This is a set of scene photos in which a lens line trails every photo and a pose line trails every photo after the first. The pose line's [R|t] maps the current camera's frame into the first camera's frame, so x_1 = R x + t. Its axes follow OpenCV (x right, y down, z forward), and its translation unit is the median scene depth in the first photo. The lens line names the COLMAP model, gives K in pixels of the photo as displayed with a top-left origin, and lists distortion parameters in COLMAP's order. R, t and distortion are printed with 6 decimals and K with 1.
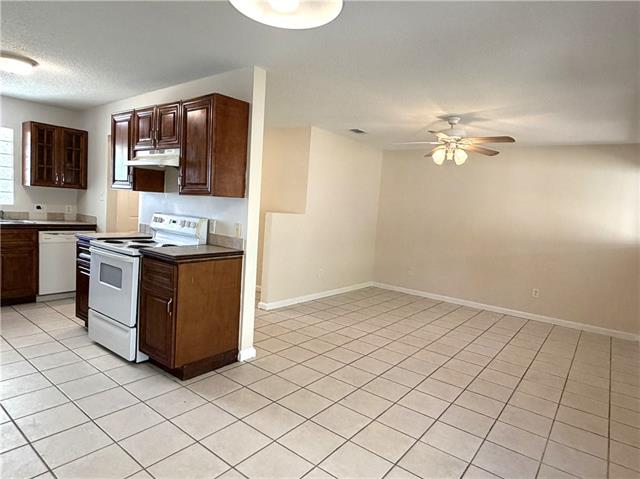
lens RADIAL K [[376.1, 0, 320.0], [0, 376.1, 239.5], [0, 0, 1]] dist [0.003026, 0.002018]
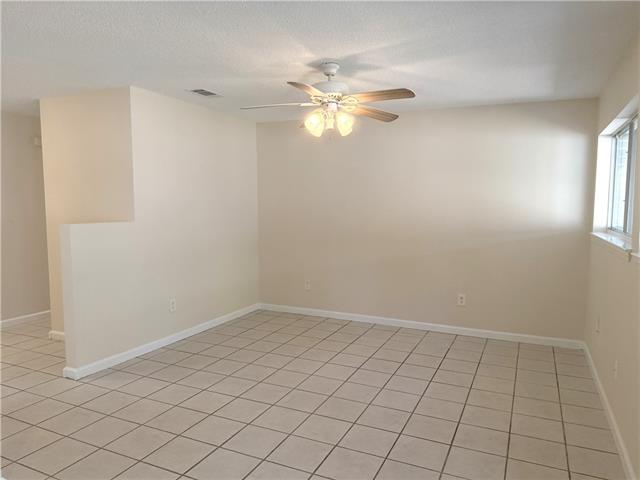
lens RADIAL K [[439.9, 0, 320.0], [0, 439.9, 240.0], [0, 0, 1]] dist [0.085426, -0.000922]
pose [[0.973661, -0.086763, 0.210848, 0.133712], [0.085635, 0.996221, 0.014494, -0.021659], [-0.211309, 0.003944, 0.977411, 0.208784]]
